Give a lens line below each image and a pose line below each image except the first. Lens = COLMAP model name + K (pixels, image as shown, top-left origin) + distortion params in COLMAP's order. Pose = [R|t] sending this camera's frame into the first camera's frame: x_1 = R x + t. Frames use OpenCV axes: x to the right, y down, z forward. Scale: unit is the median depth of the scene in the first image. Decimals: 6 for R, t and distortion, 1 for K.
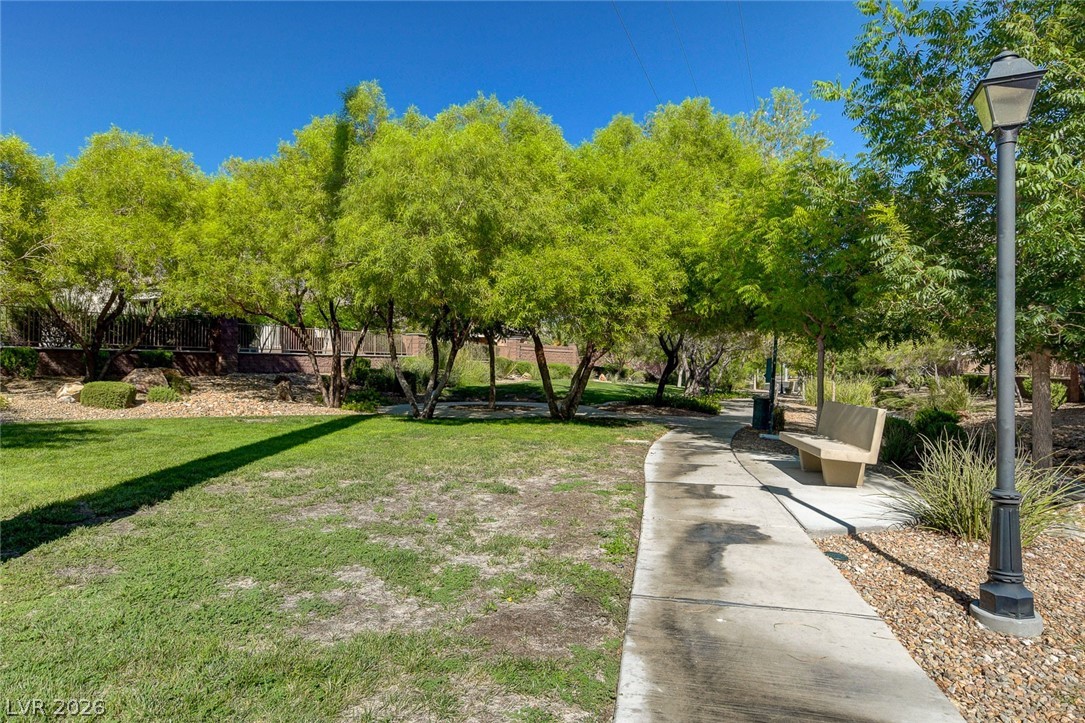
lens RADIAL K [[587.5, 0, 542.3], [0, 587.5, 362.0], [0, 0, 1]] dist [0.002051, 0.000147]
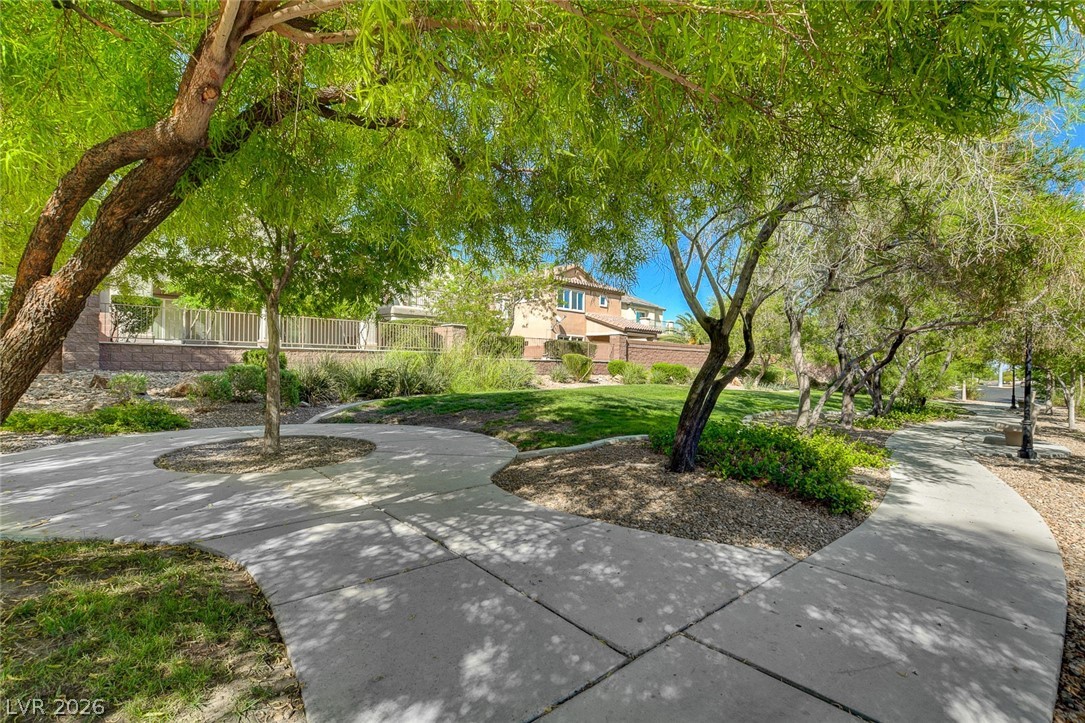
lens RADIAL K [[496.5, 0, 542.9], [0, 496.5, 363.8], [0, 0, 1]] dist [-0.003346, -0.000485]
pose [[0.938591, 0.003081, -0.345017, 0.109617], [-0.003961, 0.999990, -0.001846, 0.005196], [0.345008, 0.003099, 0.938595, 0.328584]]
